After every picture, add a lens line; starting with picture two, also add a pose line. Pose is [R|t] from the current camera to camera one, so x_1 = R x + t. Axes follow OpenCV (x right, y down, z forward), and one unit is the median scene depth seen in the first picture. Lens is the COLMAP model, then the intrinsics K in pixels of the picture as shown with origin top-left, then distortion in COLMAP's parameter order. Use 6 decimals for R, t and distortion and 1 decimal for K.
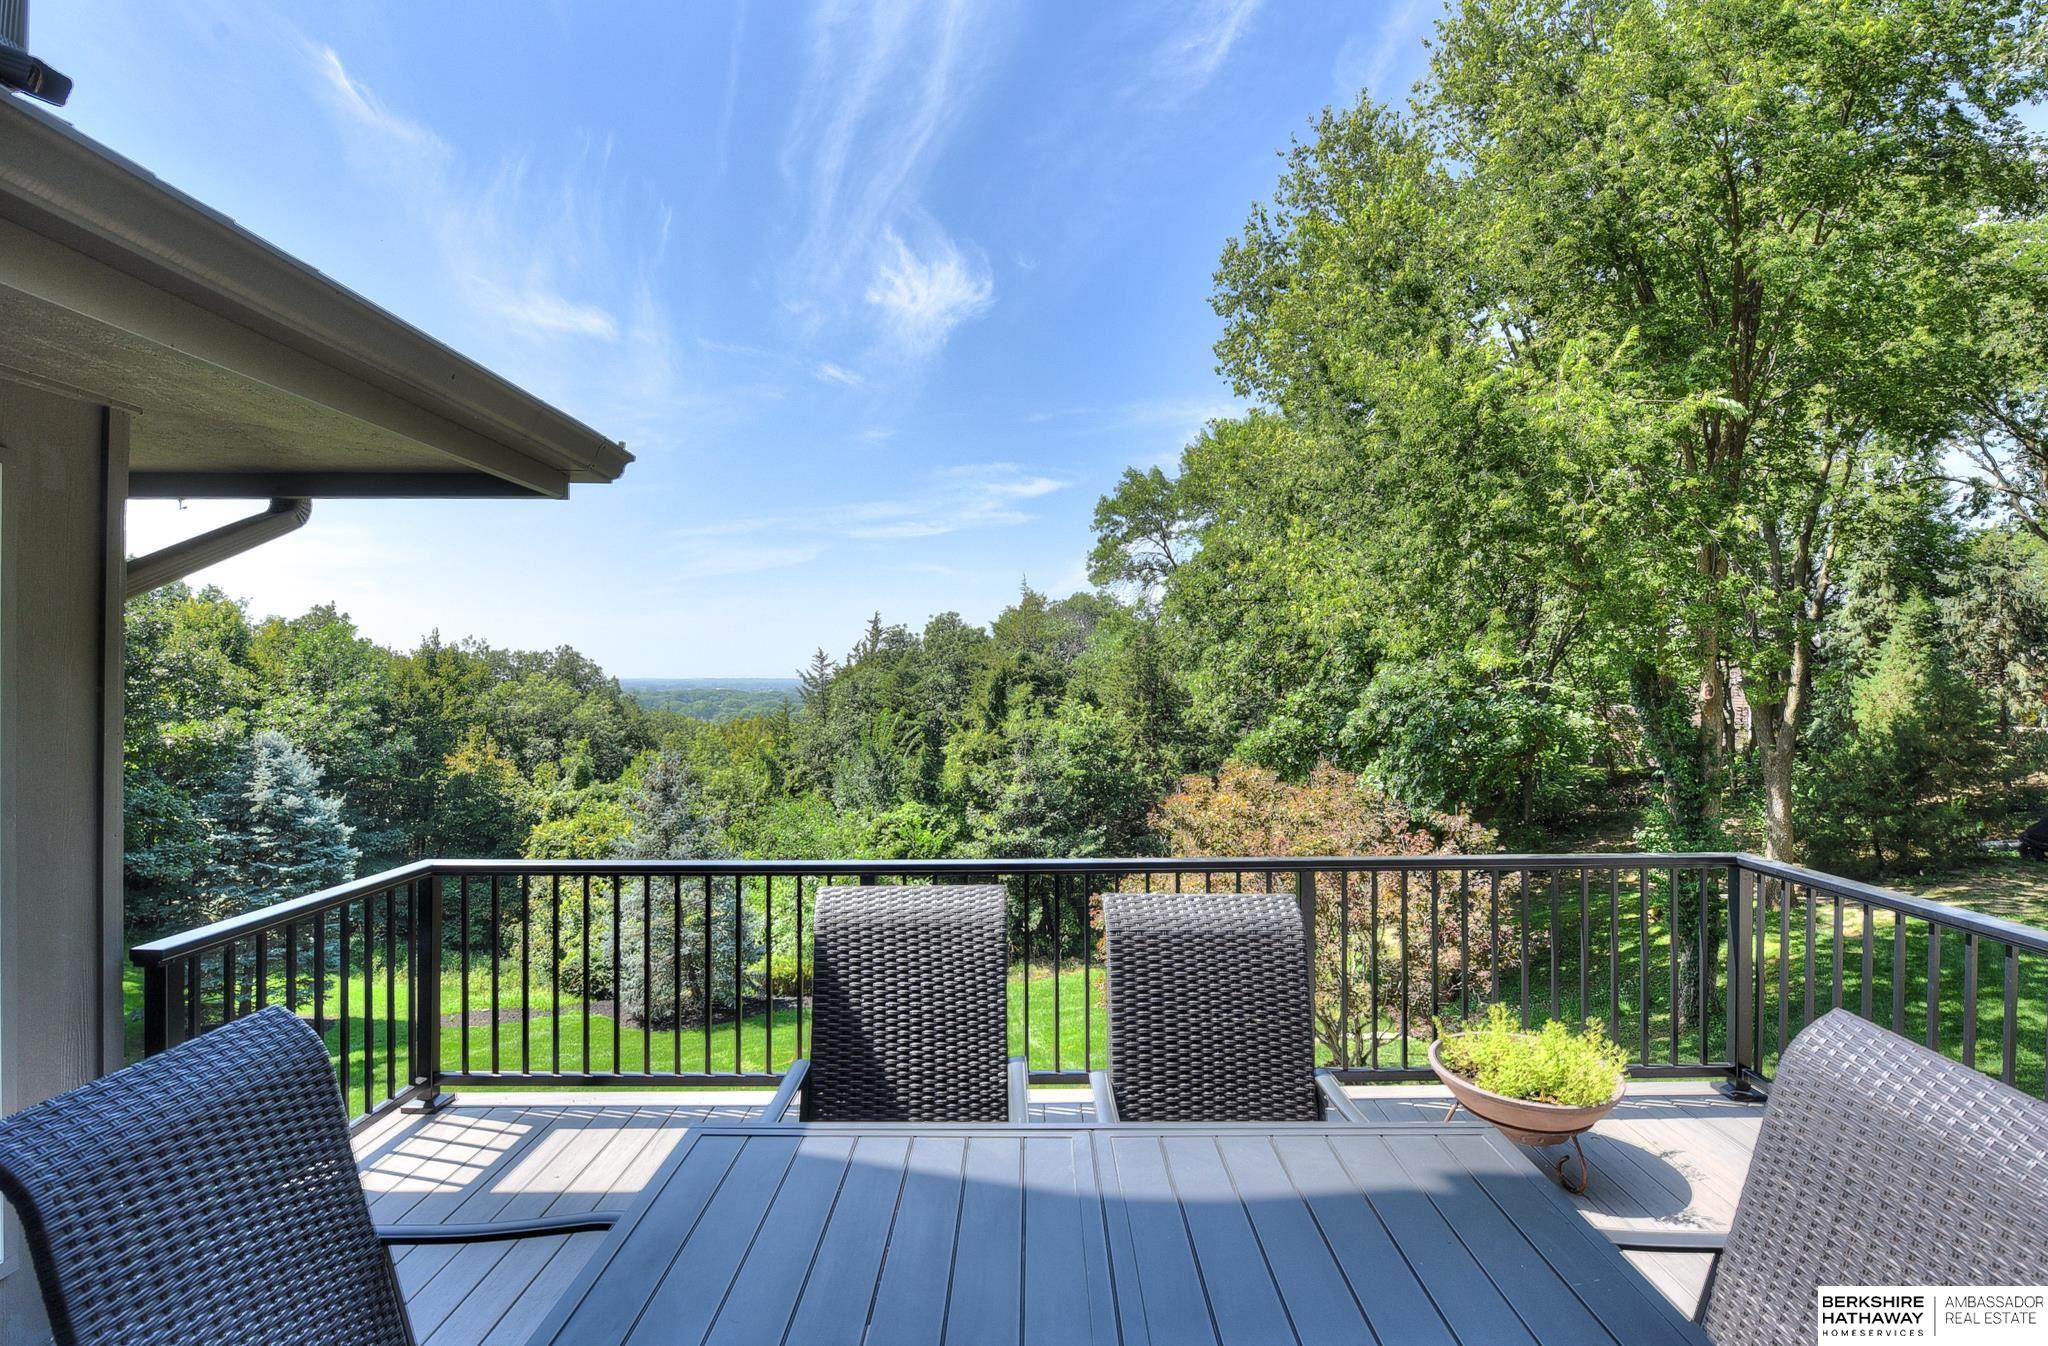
lens RADIAL K [[971.3, 0, 1007.6], [0, 971.3, 687.6], [0, 0, 1]] dist [0.032191, -0.000727]
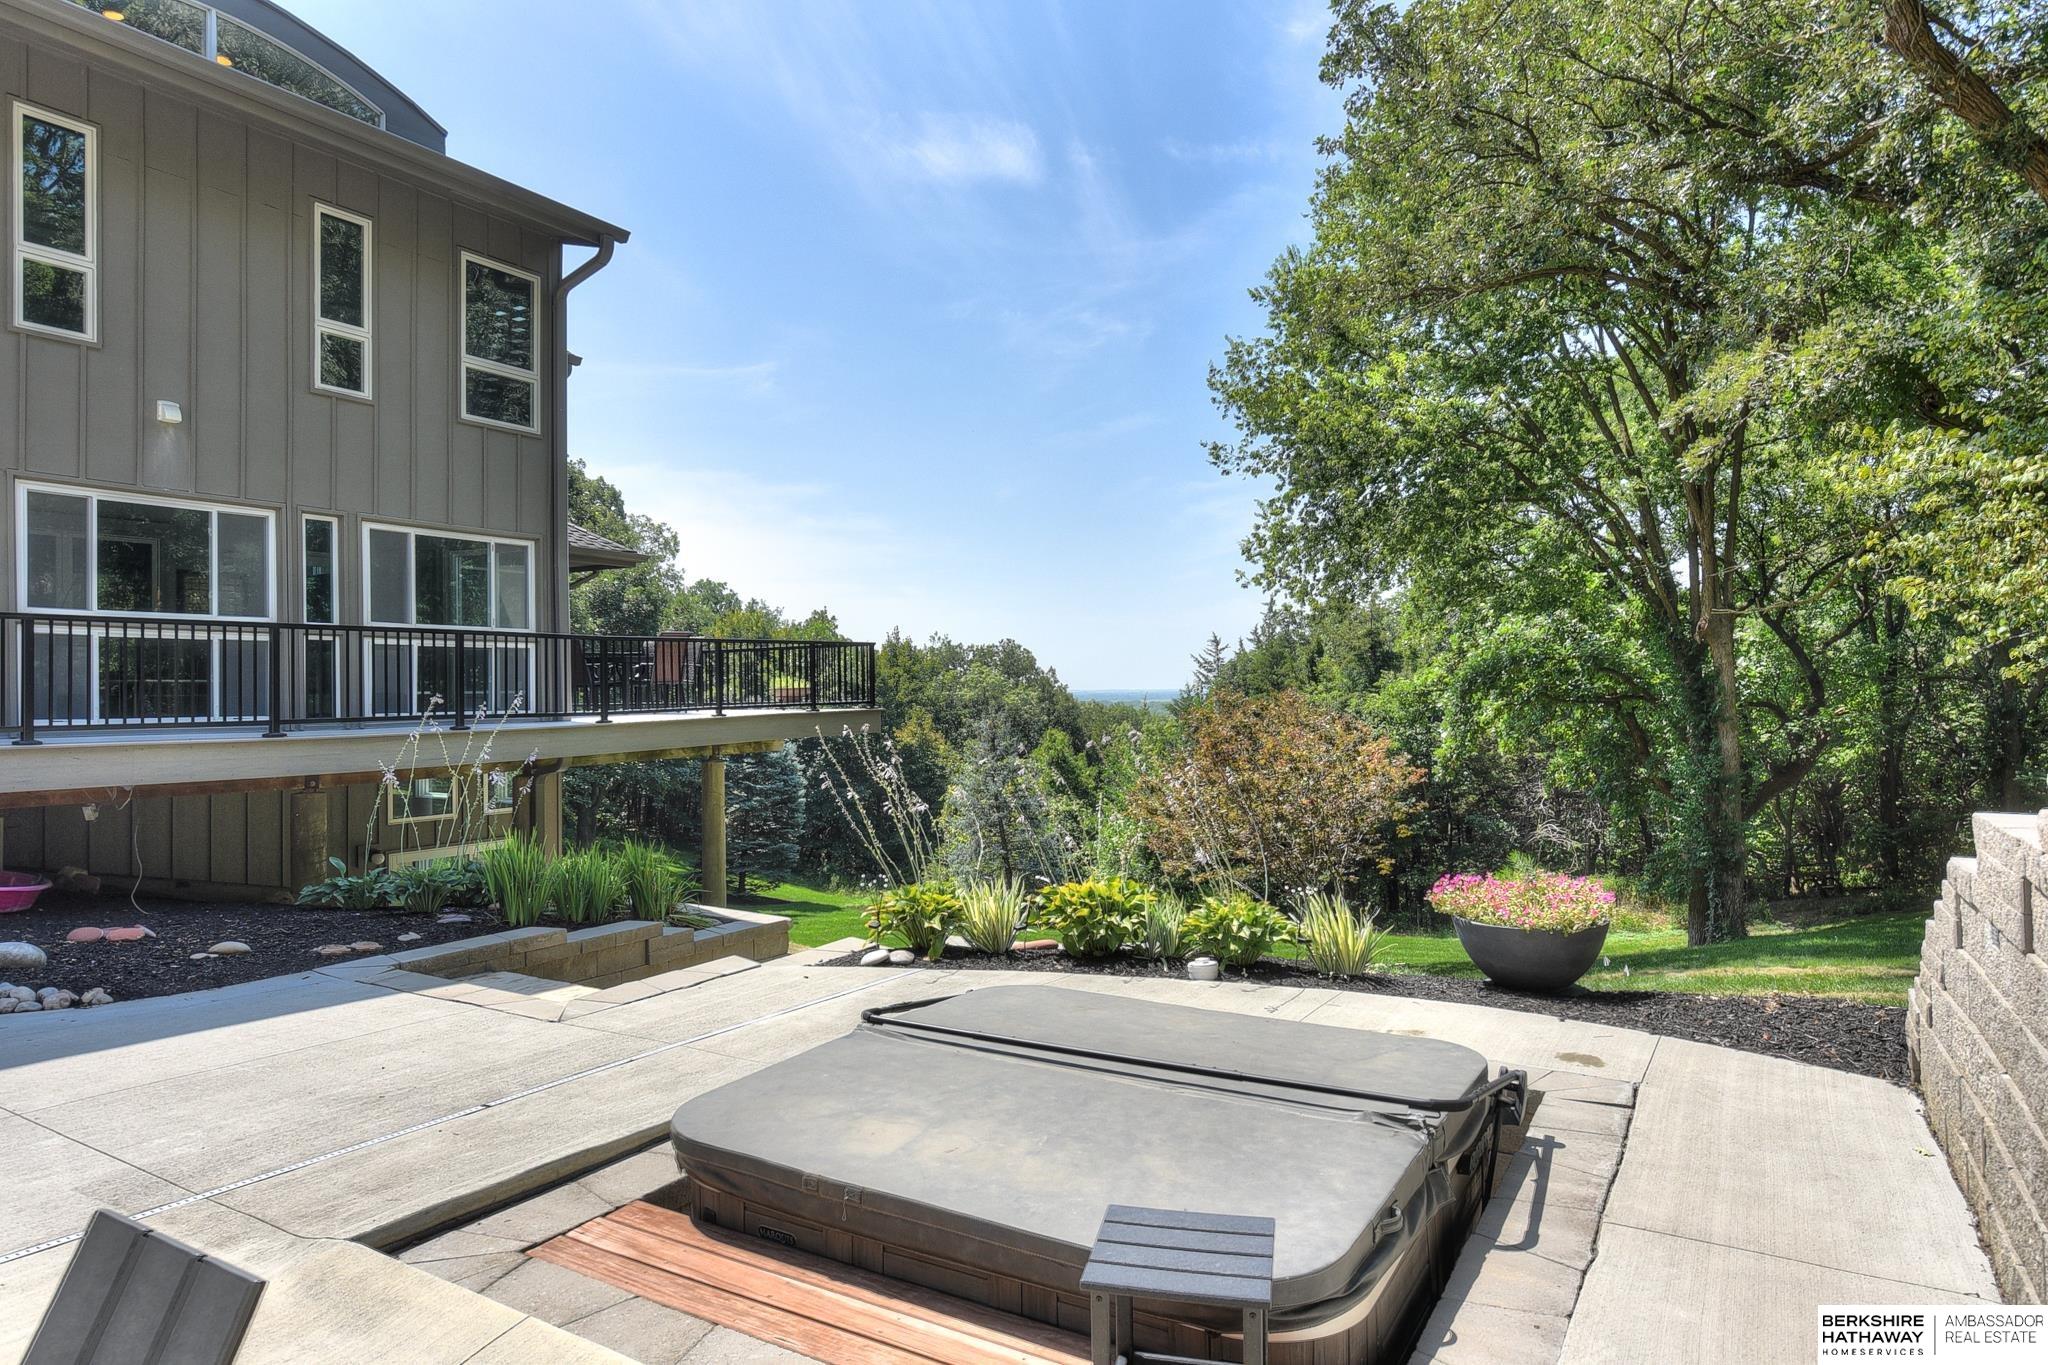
lens RADIAL K [[1215.6, 0, 1012.5], [0, 1215.6, 674.9], [0, 0, 1]] dist [0.003218, -0.001423]
pose [[0.866359, -0.015008, -0.499196, 0.278873], [0.005274, 0.999768, -0.020905, 0.031355], [0.499394, 0.015478, 0.866237, -0.211135]]
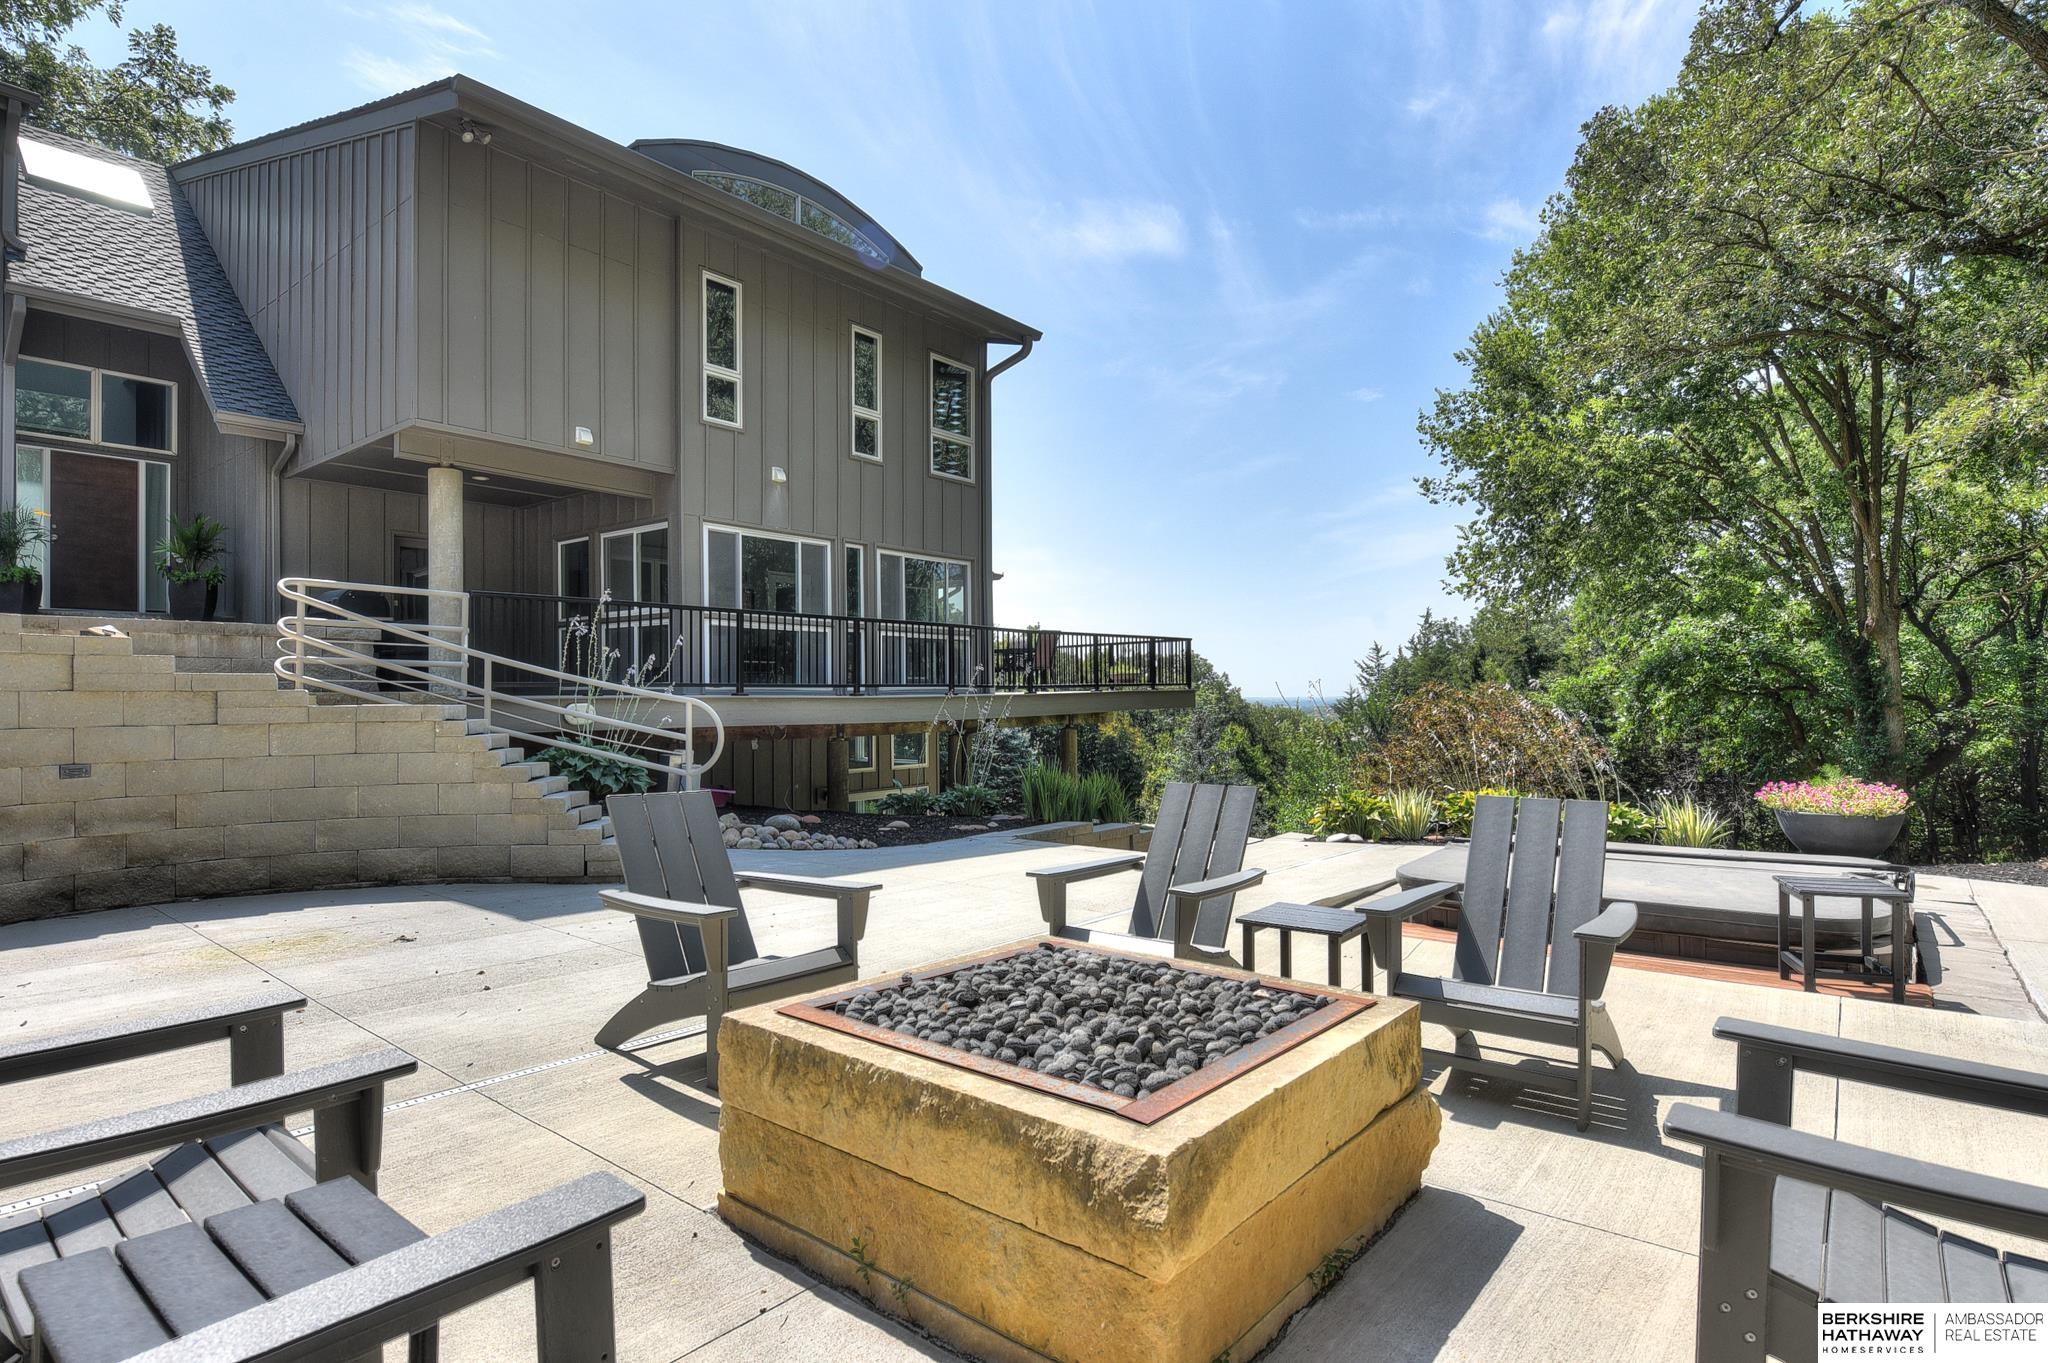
lens RADIAL K [[1053.4, 0, 1024.0], [0, 1053.4, 681.5], [0, 0, 1]] dist [-0.004742, 0.000689]
pose [[0.796220, -0.017777, -0.604746, 0.256317], [0.003733, 0.999694, -0.024472, 0.040320], [0.604995, 0.017228, 0.796043, -0.279506]]
